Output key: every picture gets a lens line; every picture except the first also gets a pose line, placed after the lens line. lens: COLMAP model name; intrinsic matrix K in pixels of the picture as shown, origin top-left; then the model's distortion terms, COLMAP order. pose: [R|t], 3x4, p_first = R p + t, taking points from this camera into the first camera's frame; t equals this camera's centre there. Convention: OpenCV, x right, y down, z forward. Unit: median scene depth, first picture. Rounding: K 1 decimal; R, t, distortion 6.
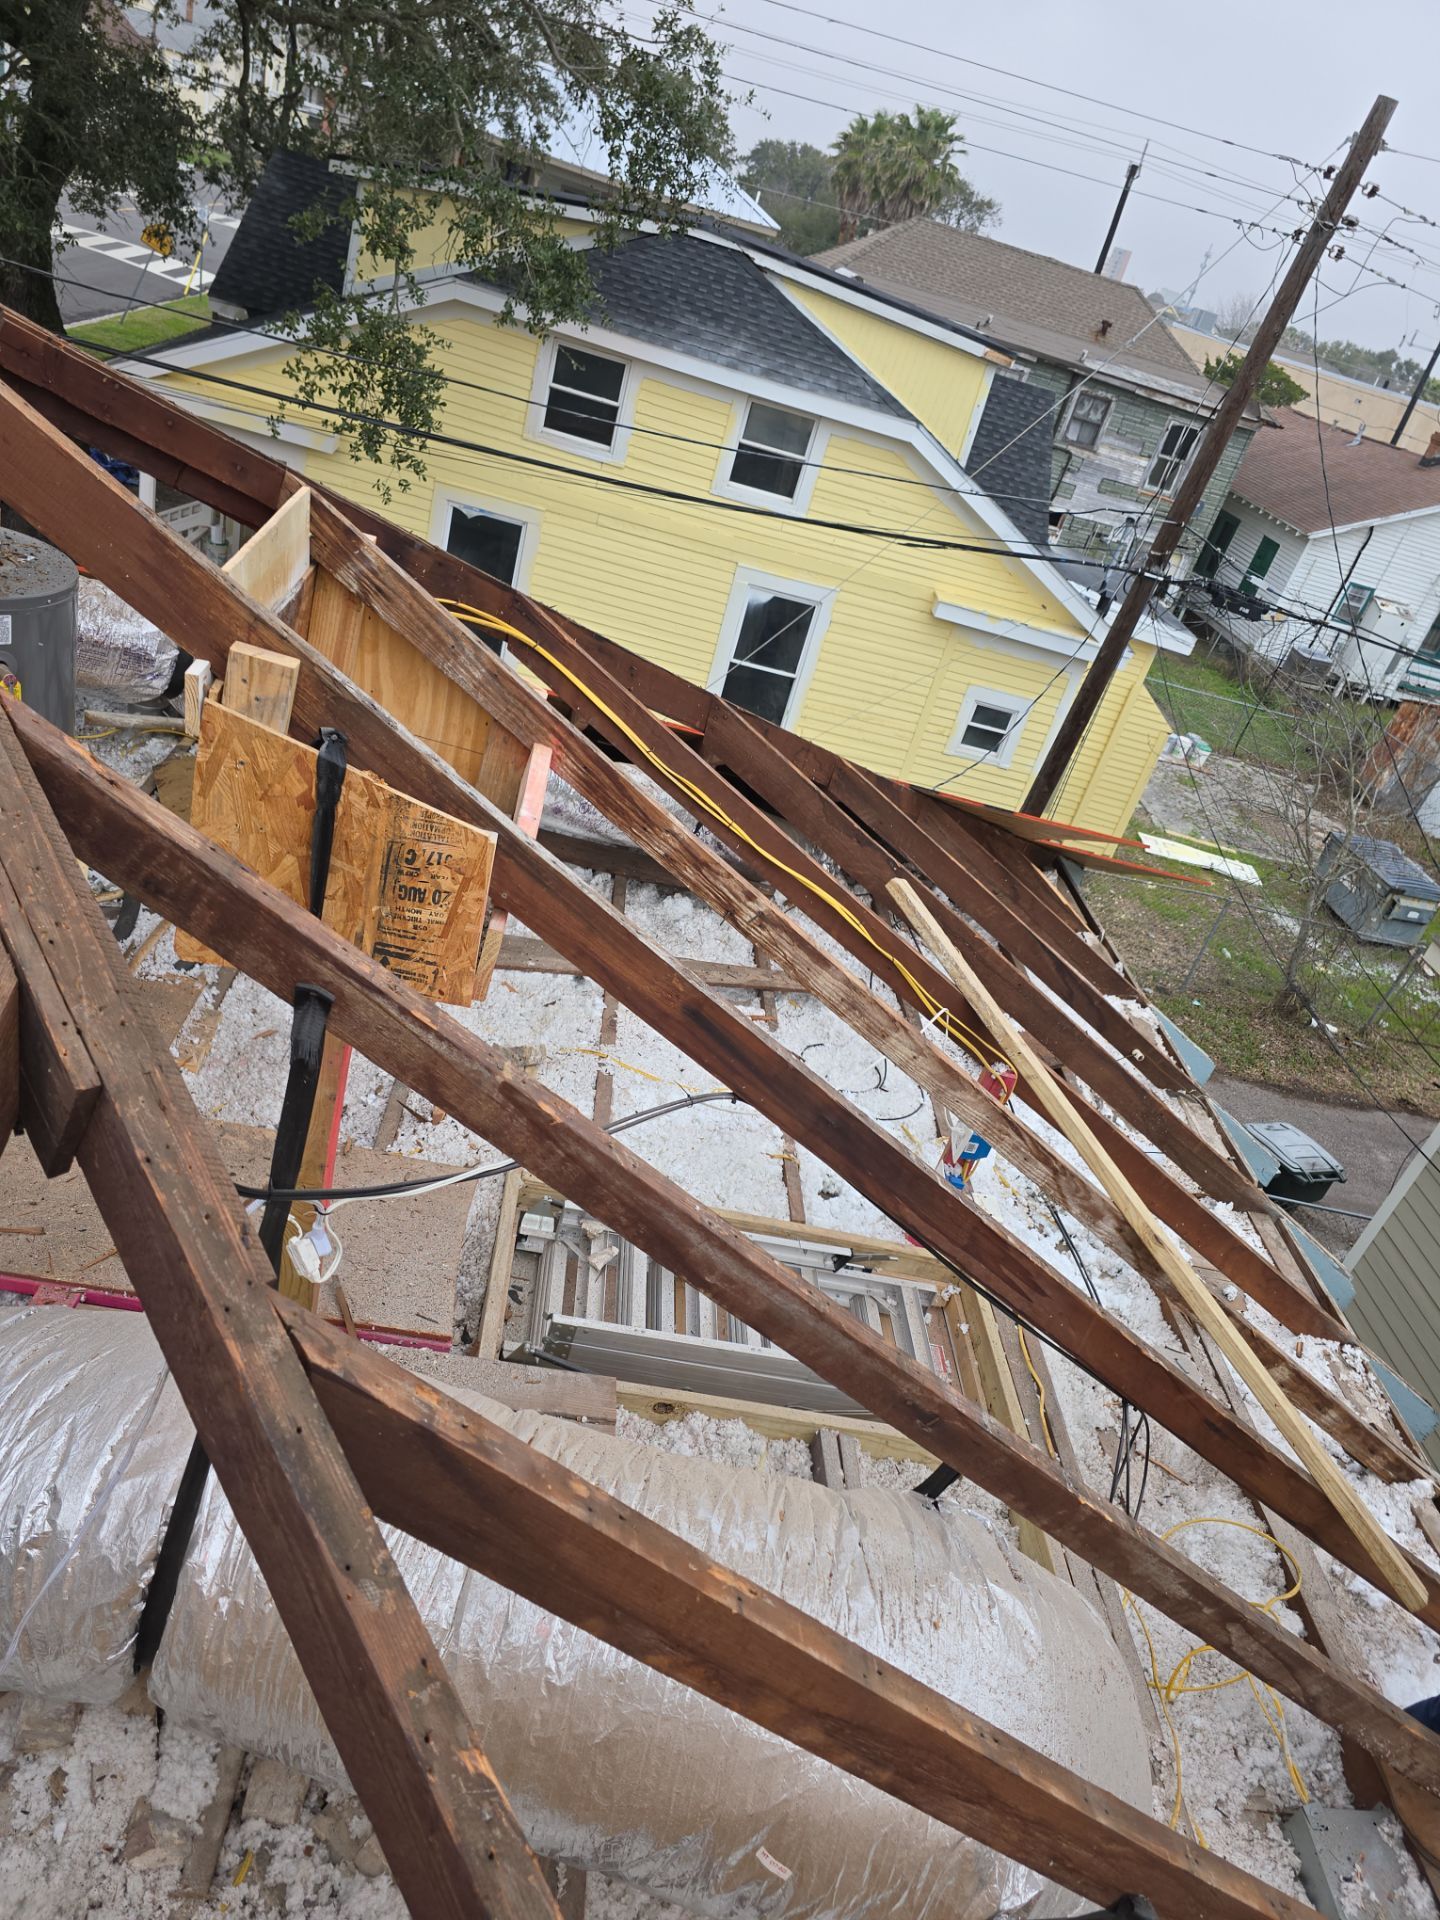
lens RADIAL K [[1268.5, 0, 728.2], [0, 1268.5, 968.6], [0, 0, 1]] dist [0.053772, -0.051109]
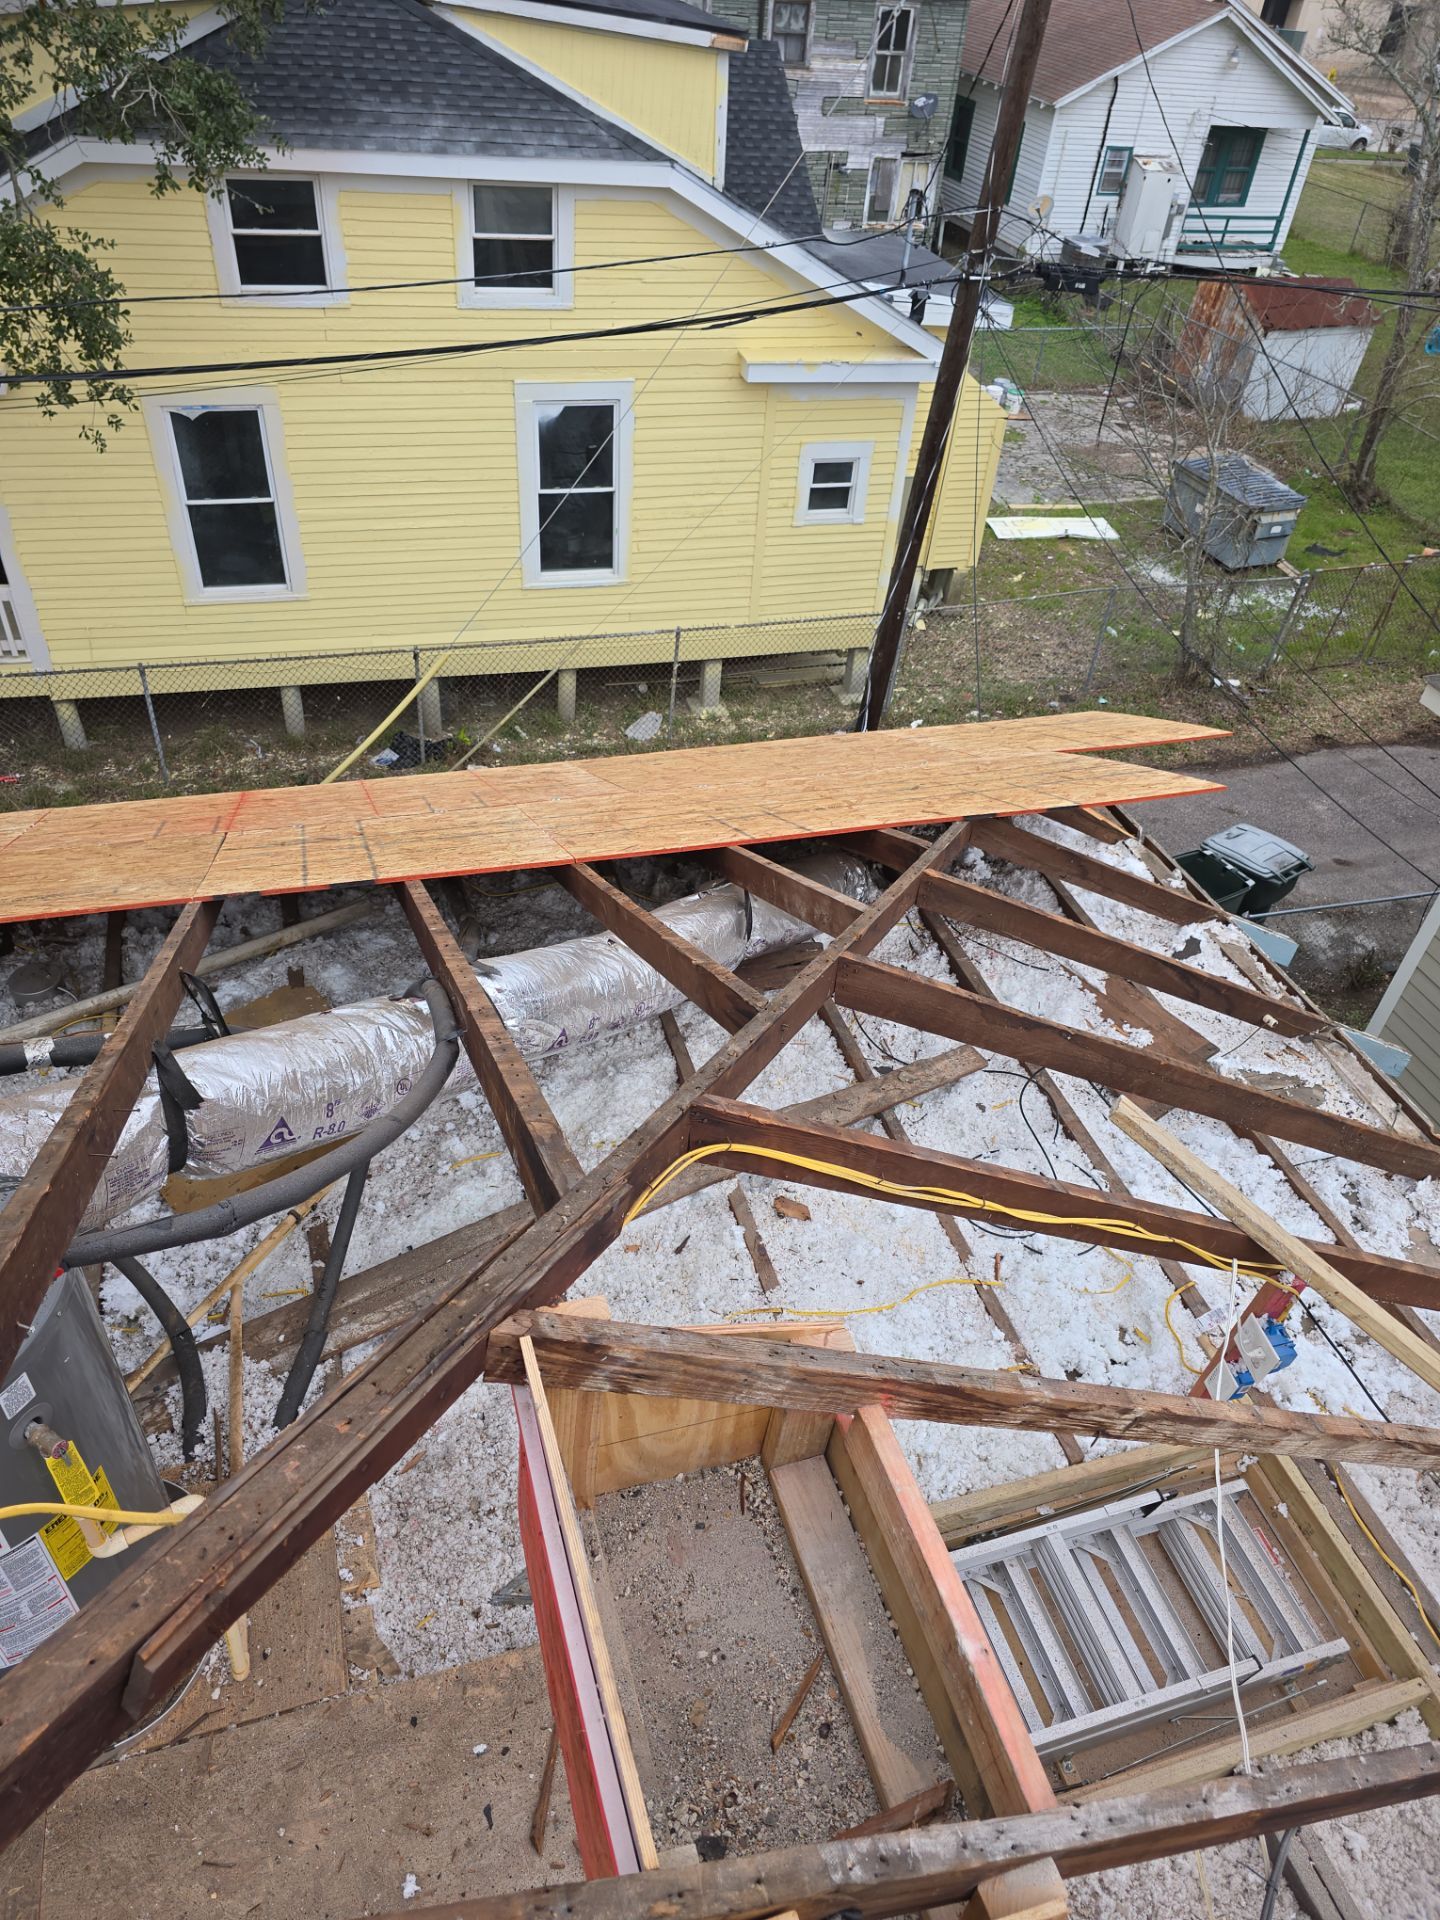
lens RADIAL K [[1268.5, 0, 714.7], [0, 1268.5, 947.3], [0, 0, 1]] dist [0.053772, -0.051109]
pose [[0.948708, -0.310013, 0.062014, -0.034317], [0.289942, 0.931350, 0.220275, -0.107609], [-0.126044, -0.190996, 0.973465, 0.062306]]
